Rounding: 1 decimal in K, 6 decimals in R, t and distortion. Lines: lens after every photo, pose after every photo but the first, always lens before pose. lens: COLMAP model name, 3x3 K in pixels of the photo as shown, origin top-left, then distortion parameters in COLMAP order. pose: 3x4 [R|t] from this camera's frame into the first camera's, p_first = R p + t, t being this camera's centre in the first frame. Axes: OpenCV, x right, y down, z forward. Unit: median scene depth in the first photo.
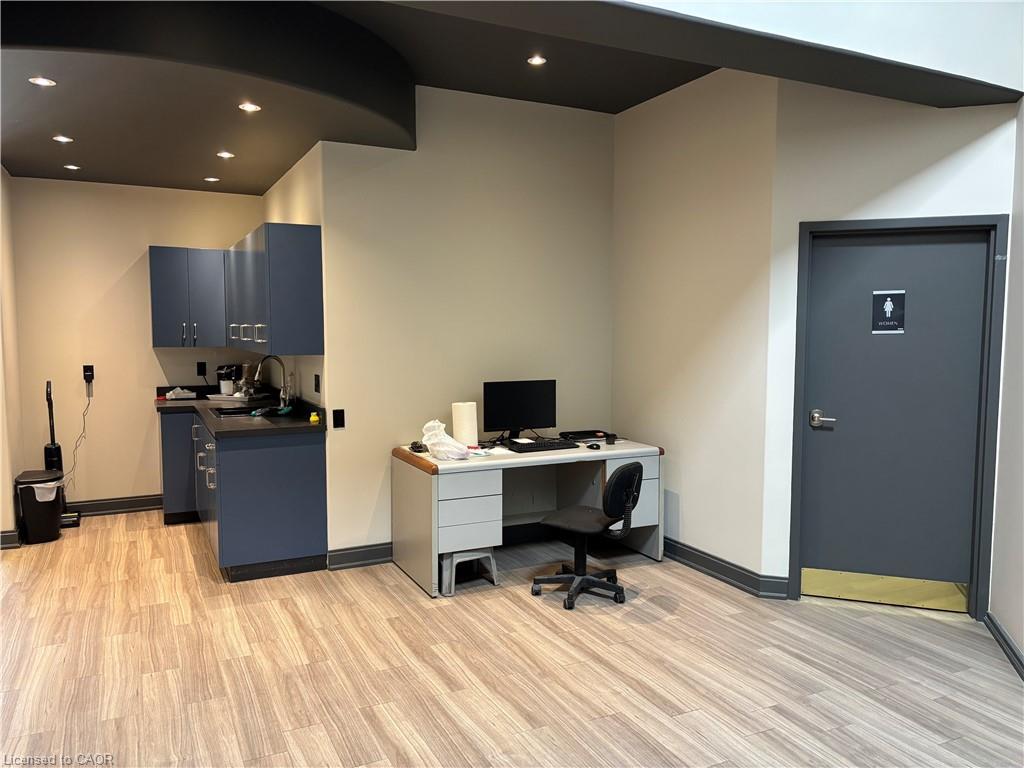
lens RADIAL K [[770.7, 0, 514.1], [0, 770.7, 380.7], [0, 0, 1]] dist [0.075405, -0.074261]
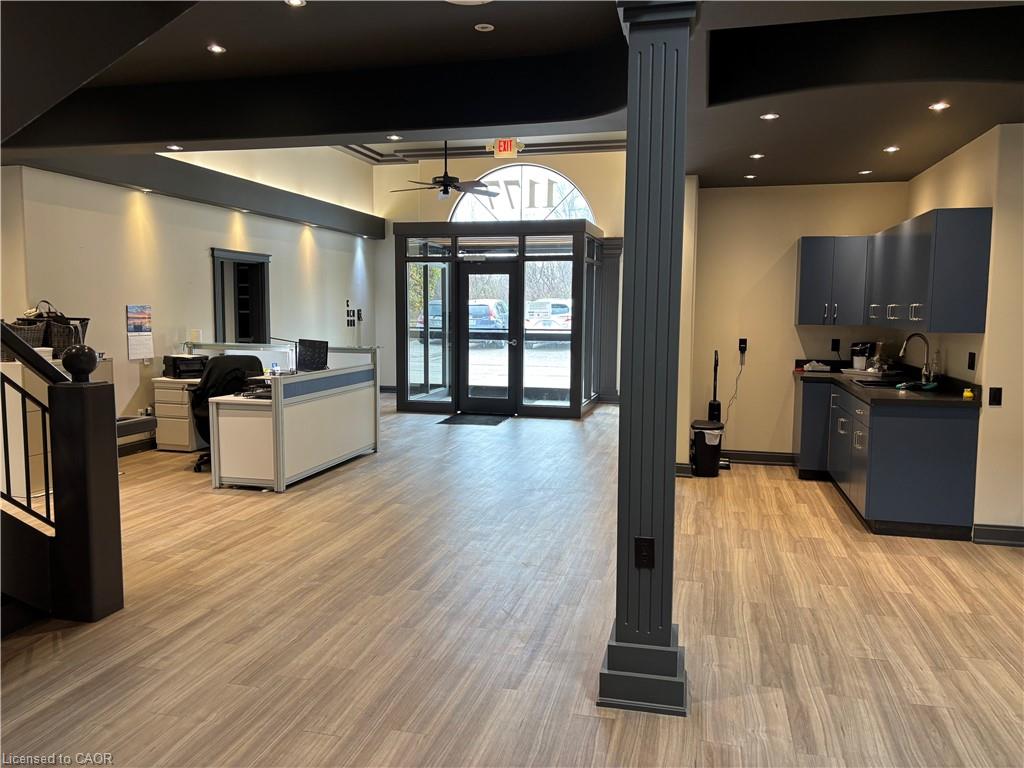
lens RADIAL K [[770.7, 0, 514.1], [0, 770.7, 380.7], [0, 0, 1]] dist [0.075405, -0.074261]
pose [[0.764279, 0.063588, -0.641744, -0.051042], [-0.049788, 0.997975, 0.039592, 0.019299], [0.642961, 0.001691, 0.765897, -0.192457]]
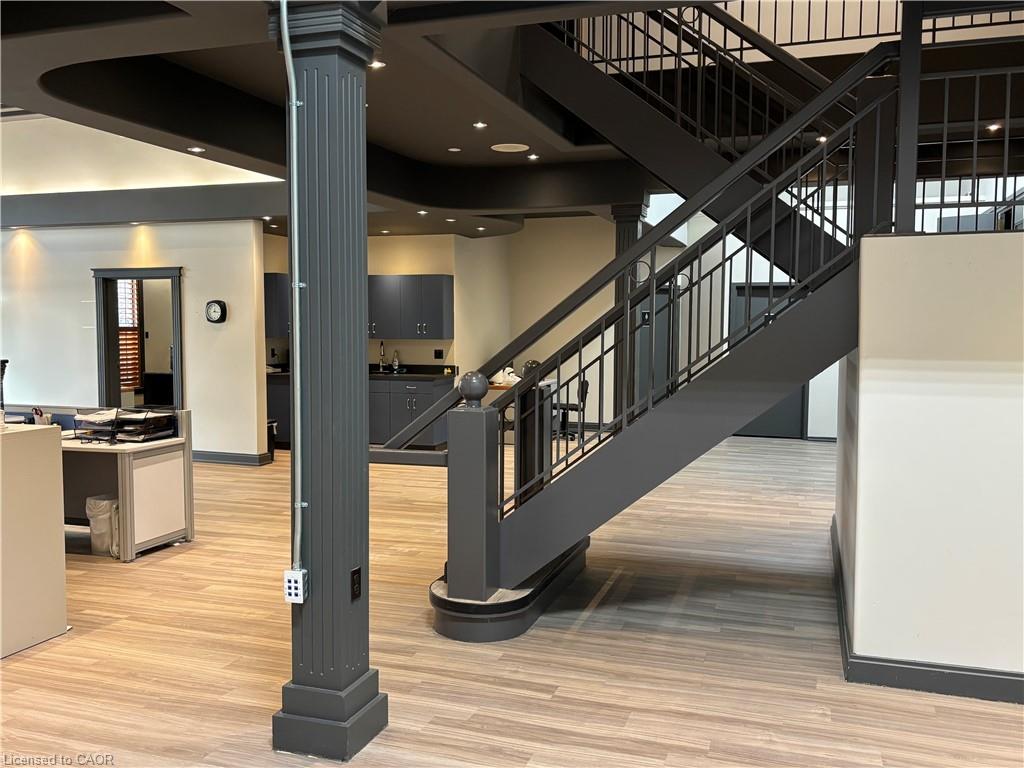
lens RADIAL K [[904.1, 0, 512.0], [0, 904.1, 384.0], [0, 0, 1]] dist [0.009239, 0.002980]
pose [[0.707420, -0.050156, 0.705012, -1.775875], [0.048670, 0.998568, 0.022204, 0.038319], [-0.705116, 0.018605, 0.708848, -0.744295]]
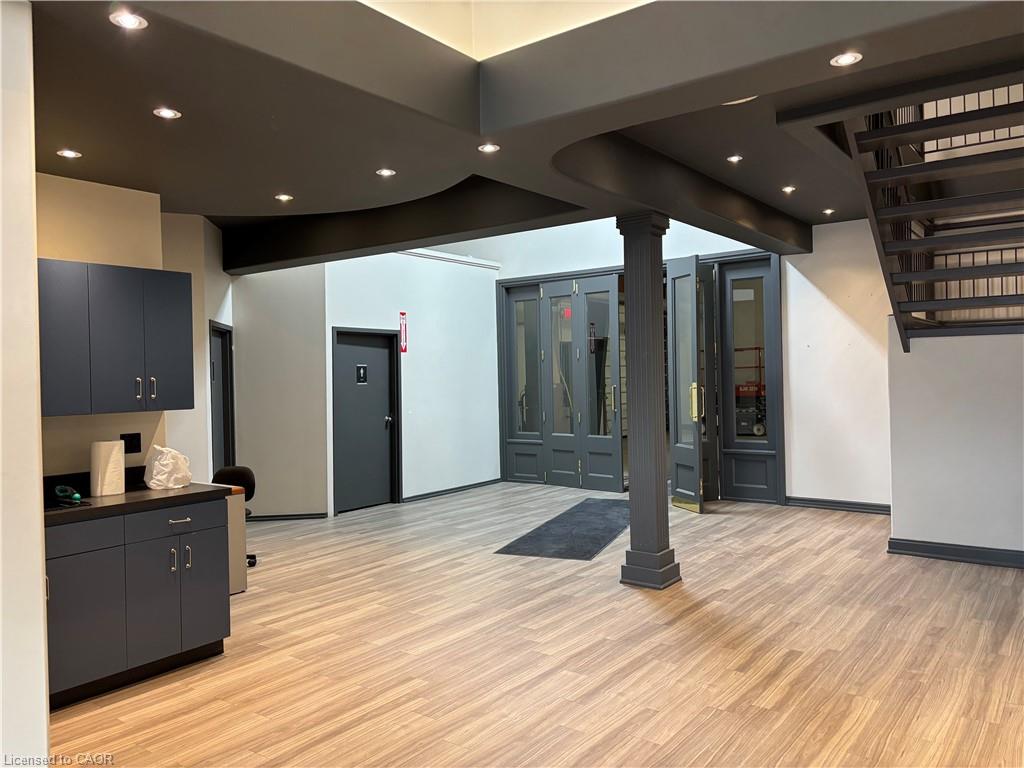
lens RADIAL K [[770.7, 0, 514.1], [0, 770.7, 380.7], [0, 0, 1]] dist [0.075405, -0.074261]
pose [[-0.449878, 0.001792, 0.893088, -1.334971], [0.082767, 0.995778, 0.039695, -0.072449], [-0.889246, 0.091776, -0.448127, 1.064062]]
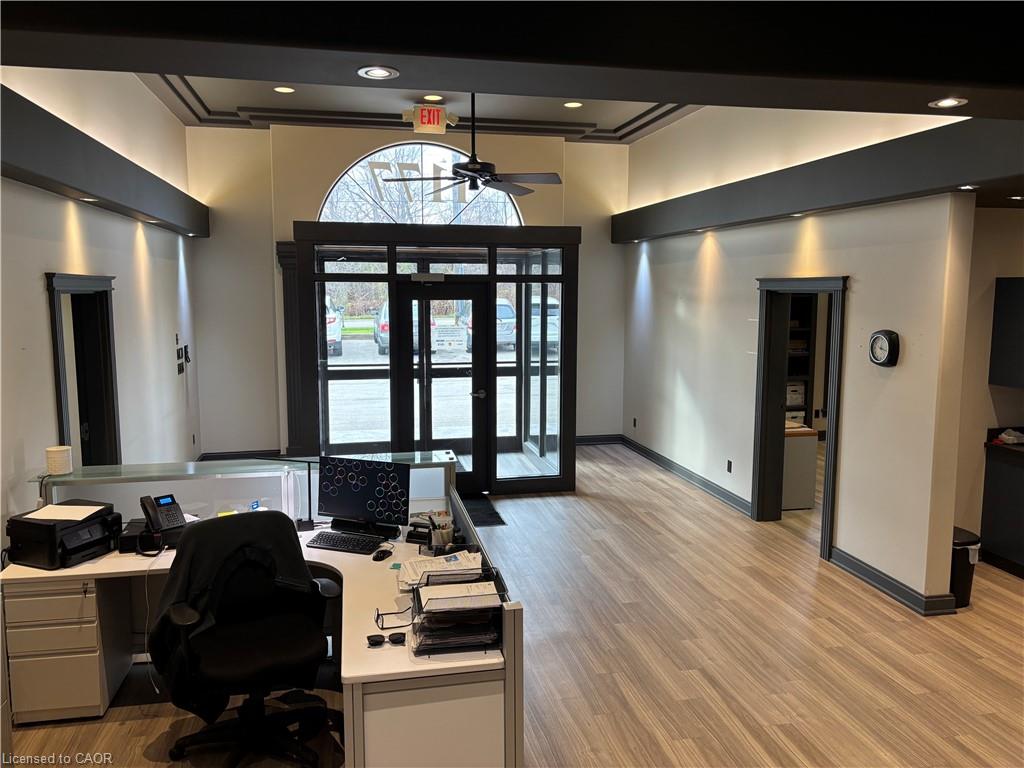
lens RADIAL K [[770.7, 0, 514.1], [0, 770.7, 380.7], [0, 0, 1]] dist [0.075405, -0.074261]
pose [[0.971138, 0.027045, -0.236981, -1.044160], [-0.015018, 0.998513, 0.052409, -0.116220], [0.238046, -0.047337, 0.970100, -0.021336]]
